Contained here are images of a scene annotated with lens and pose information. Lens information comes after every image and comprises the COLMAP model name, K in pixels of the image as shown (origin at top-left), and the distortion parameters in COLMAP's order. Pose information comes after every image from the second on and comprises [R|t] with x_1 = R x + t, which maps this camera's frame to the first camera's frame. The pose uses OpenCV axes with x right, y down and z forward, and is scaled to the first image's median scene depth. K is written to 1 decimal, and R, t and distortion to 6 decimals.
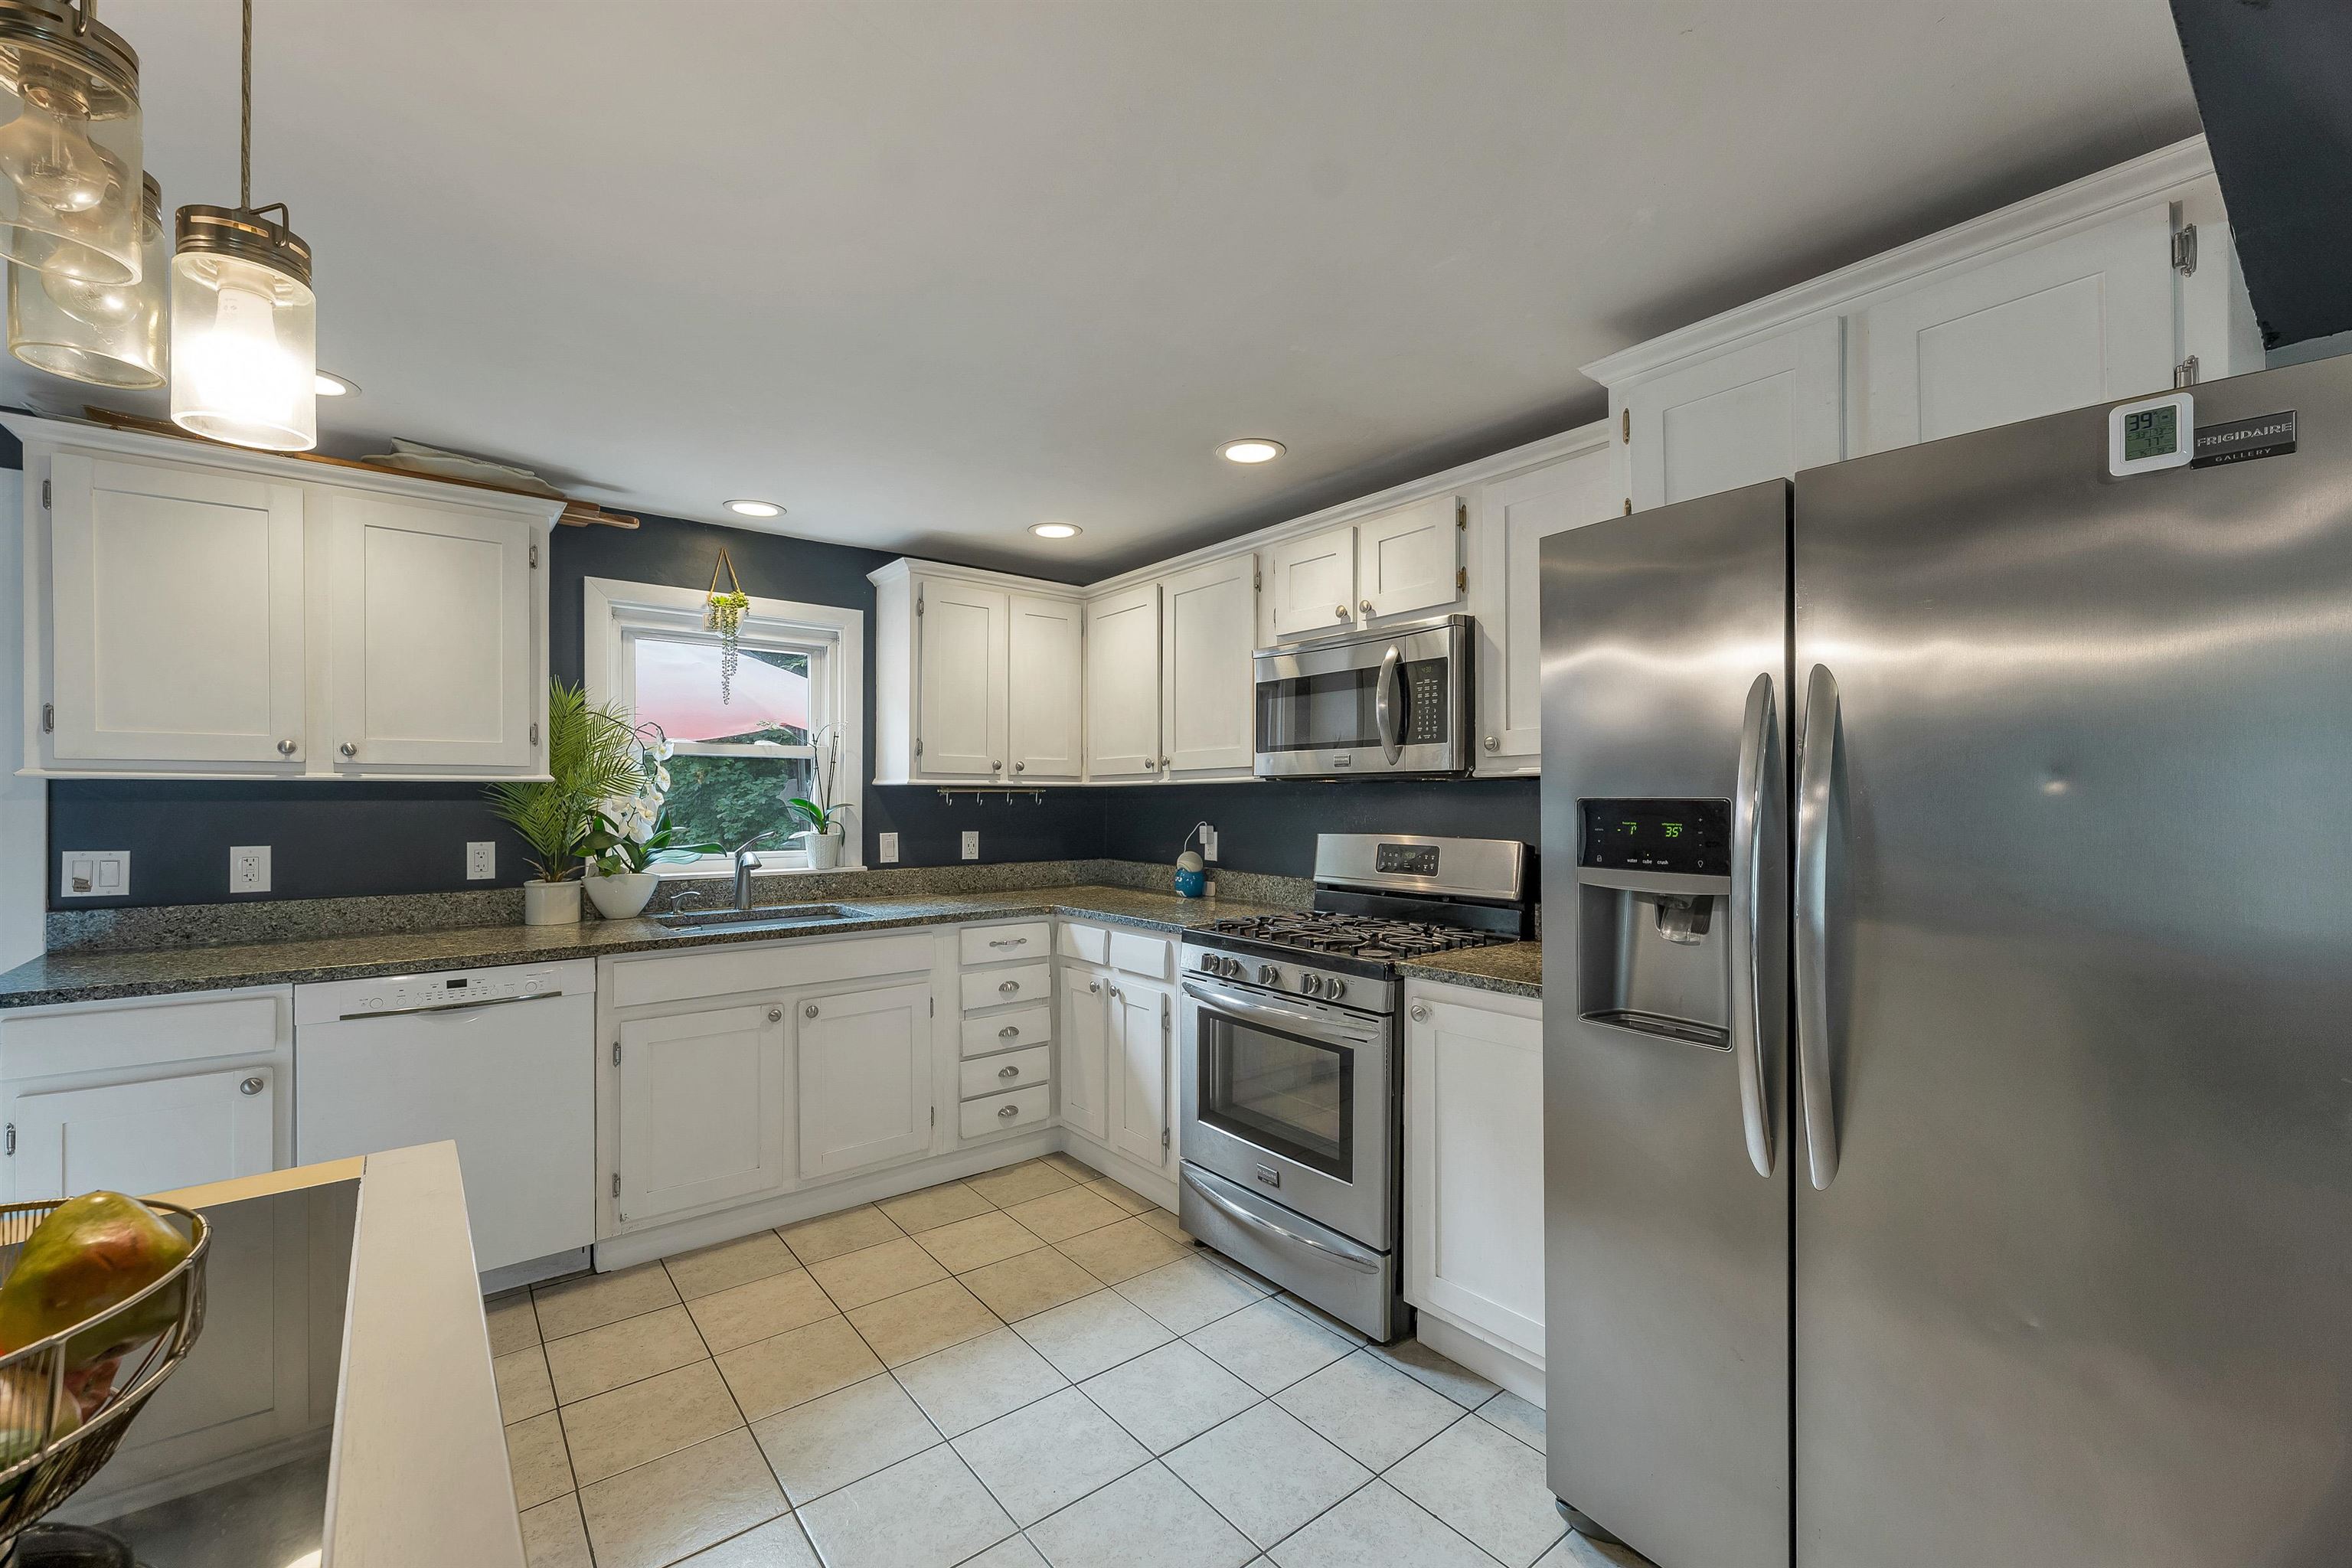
lens RADIAL K [[974.8, 0, 1176.0], [0, 974.8, 784.0], [0, 0, 1]] dist [0.000049, -0.000127]
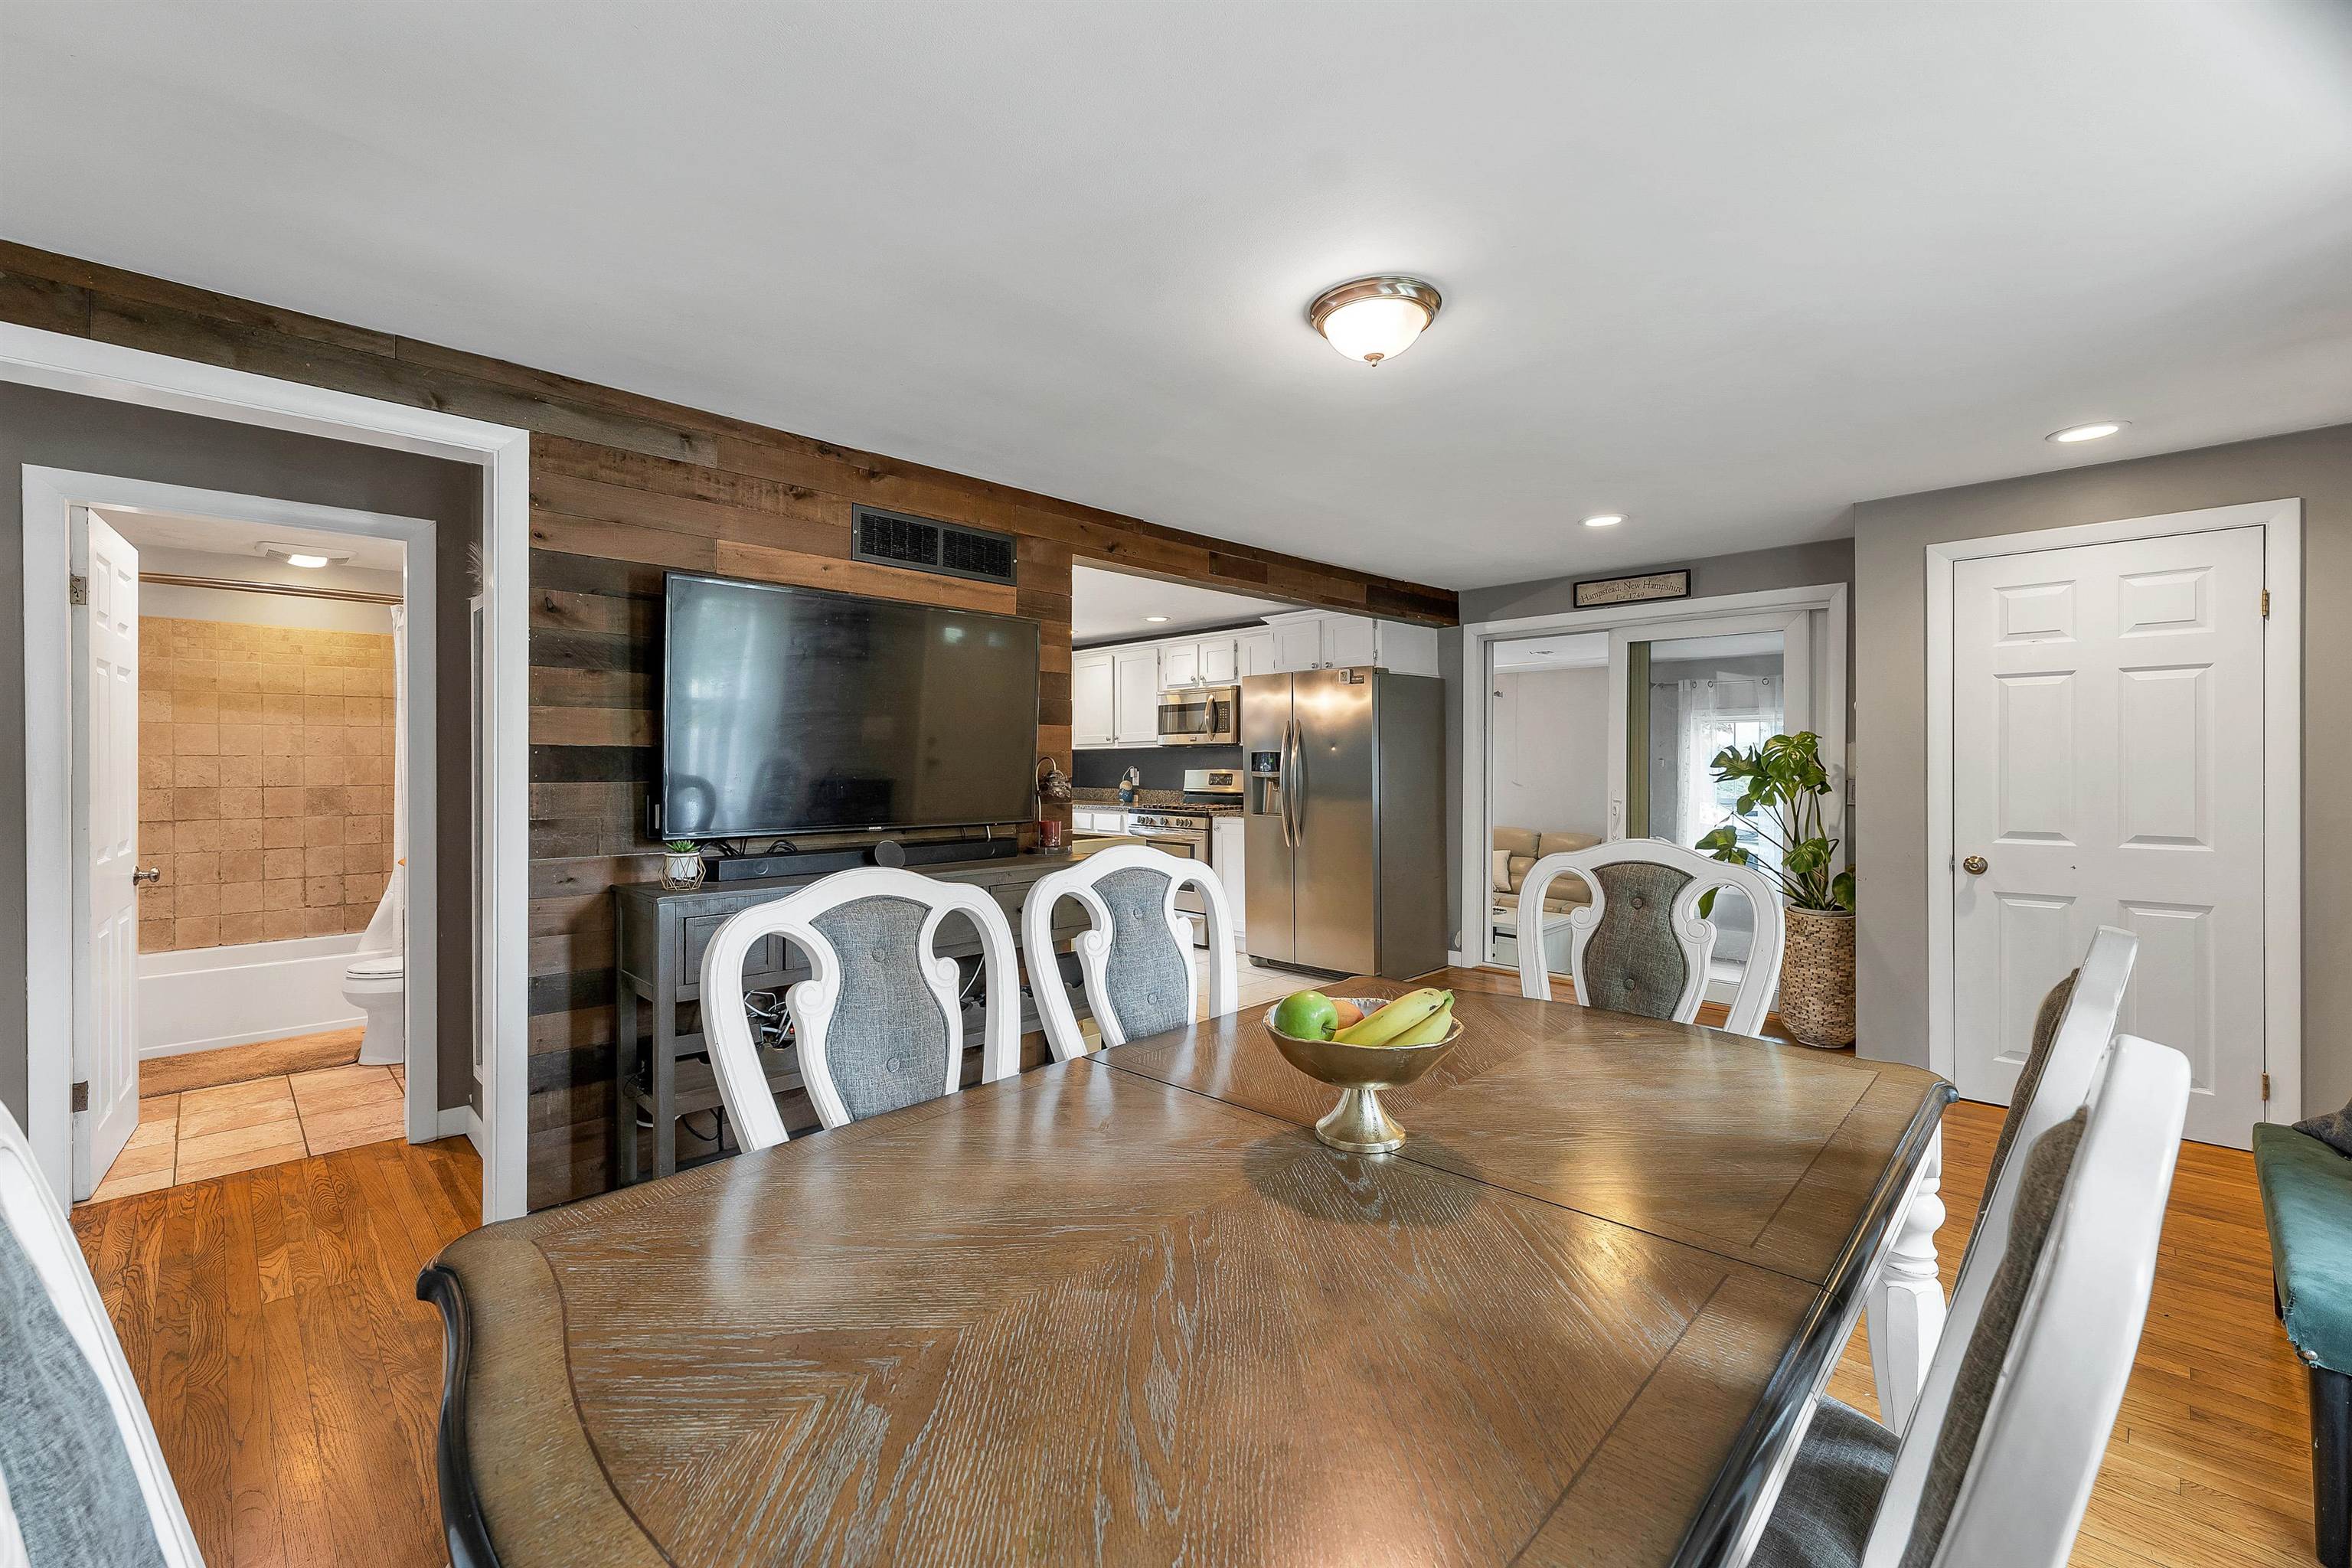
lens RADIAL K [[948.8, 0, 1180.3], [0, 948.8, 756.6], [0, 0, 1]] dist [0.000029, -0.000025]
pose [[0.993255, -0.004248, 0.115875, -0.122659], [0.003031, 0.999938, 0.010679, -0.003911], [-0.115914, -0.010256, 0.993206, -1.197223]]
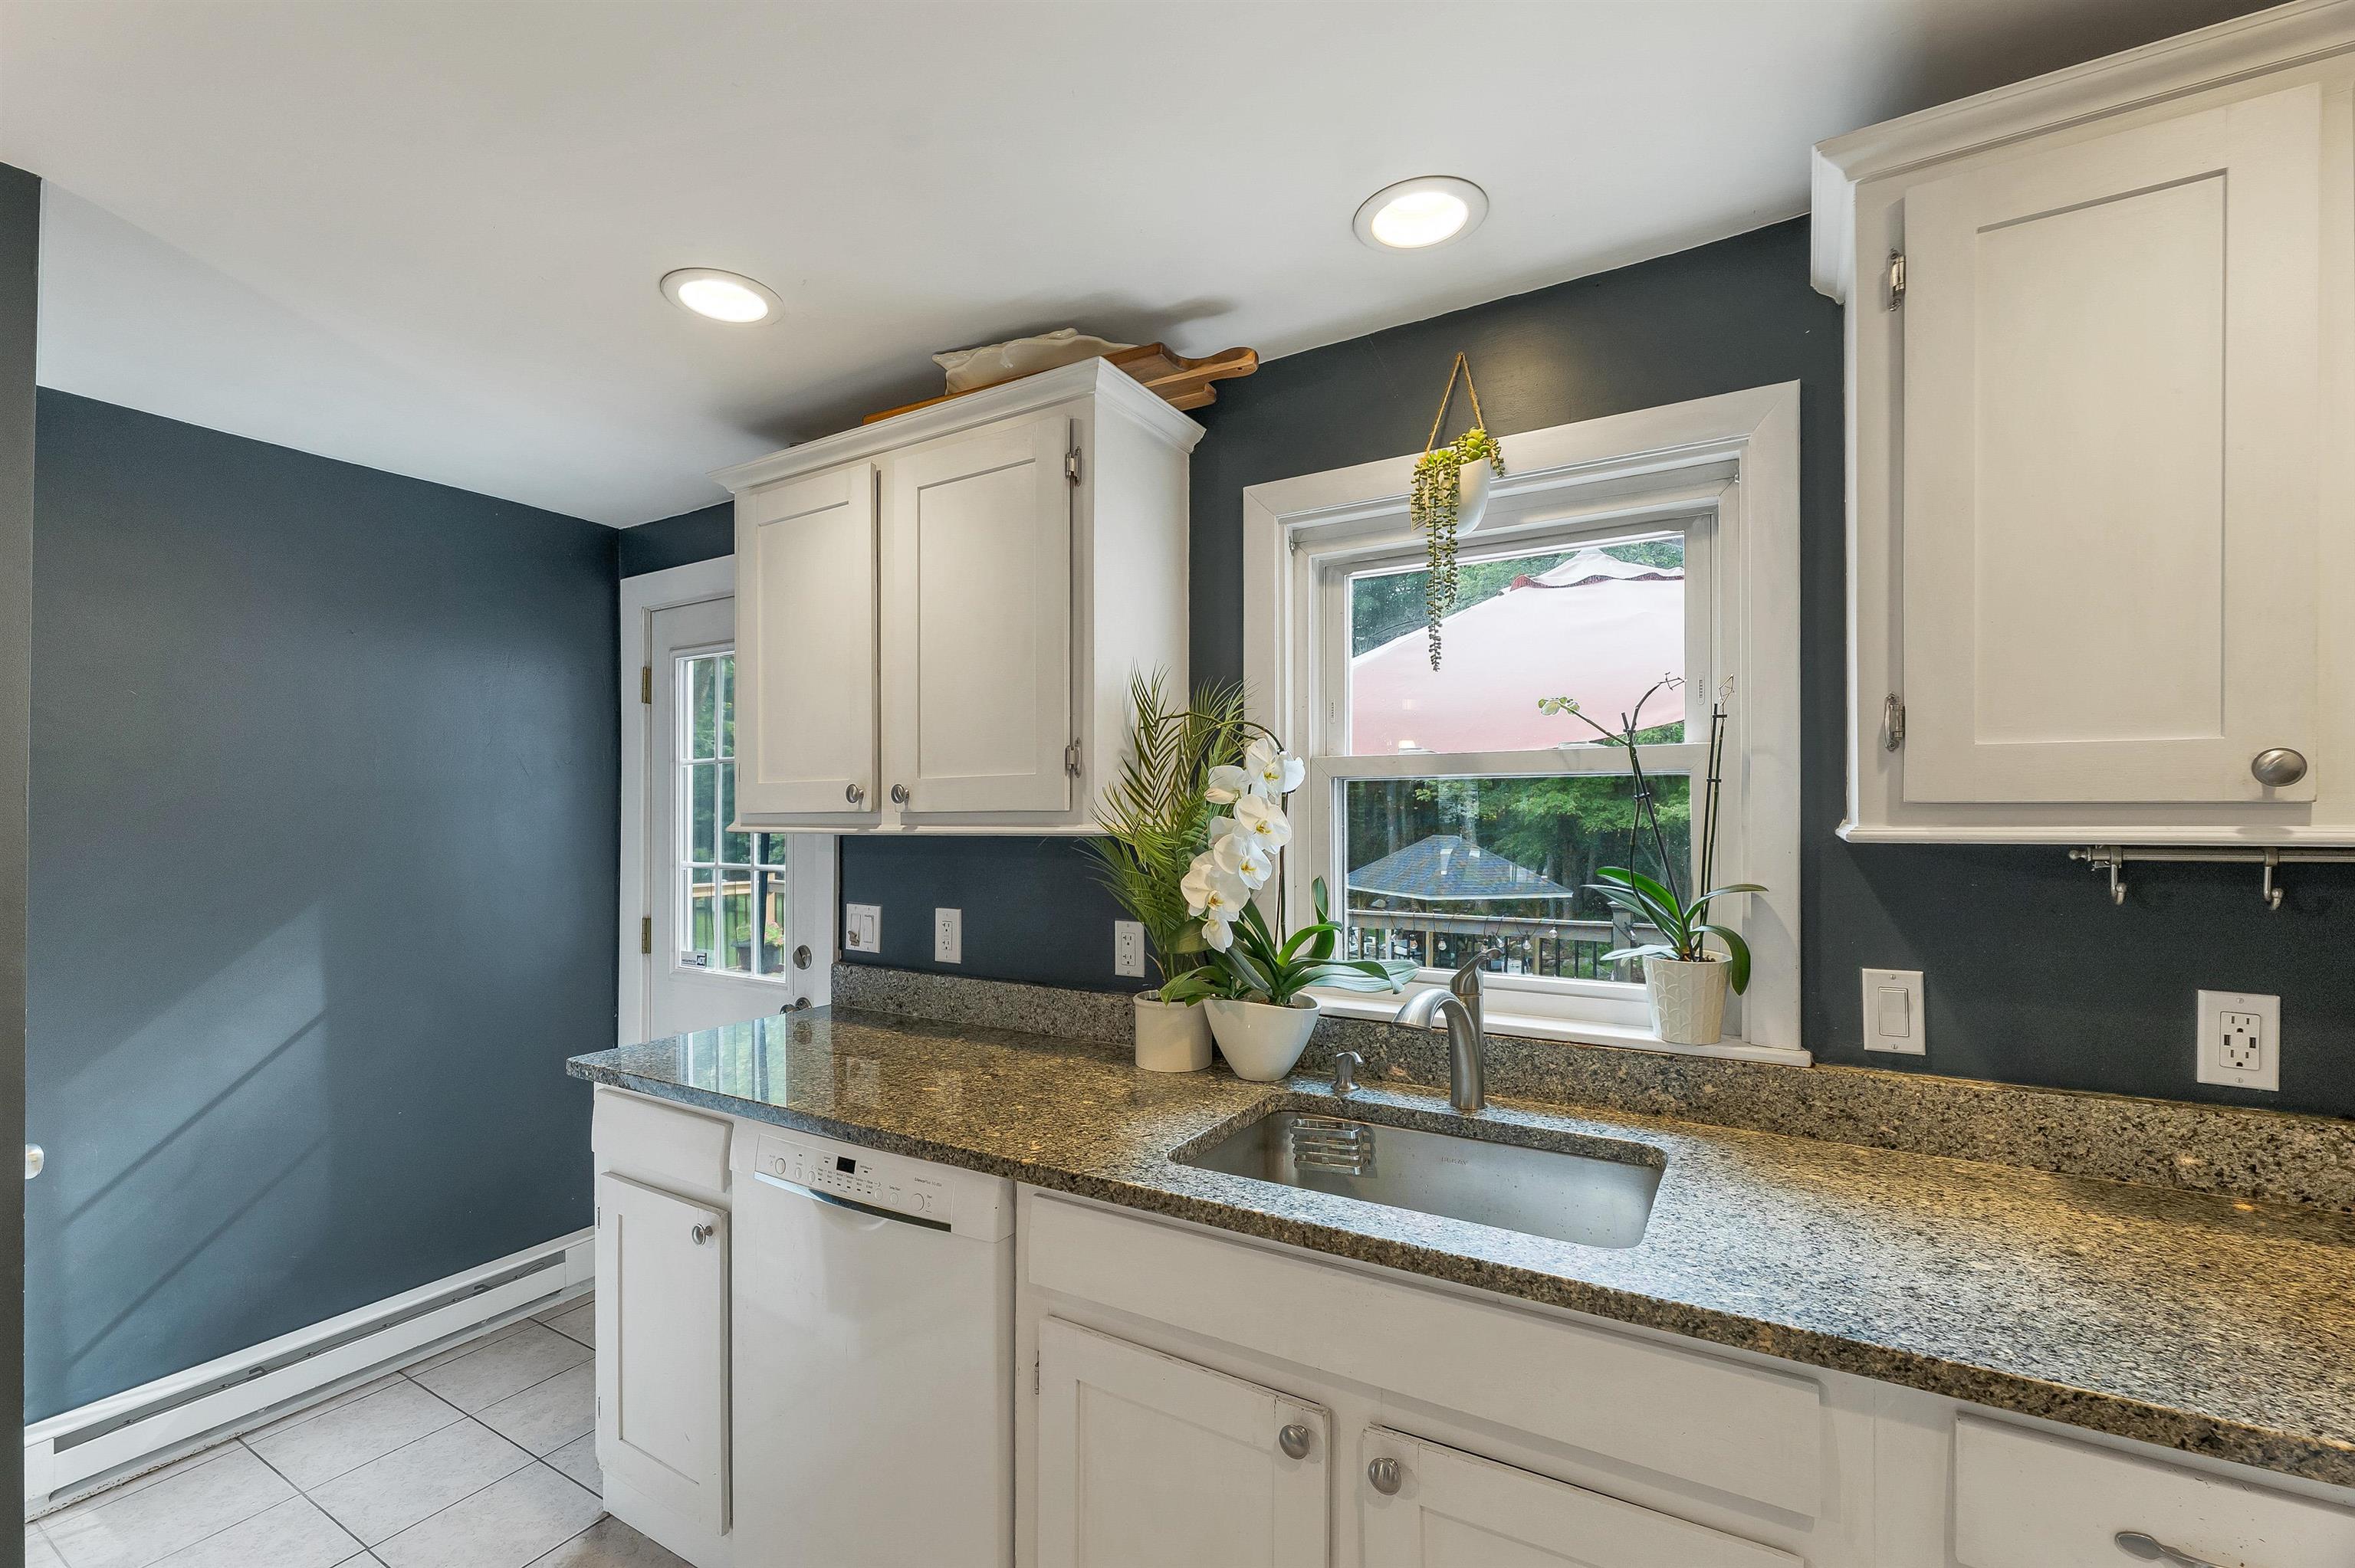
lens RADIAL K [[1003.5, 0, 1178.2], [0, 1003.5, 818.0], [0, 0, 1]] dist [0.000062, -0.000330]
pose [[0.348275, -0.002706, -0.937388, -0.053814], [0.012453, 0.999921, 0.001741, -0.014750], [0.937310, -0.012280, 0.348282, 0.894309]]
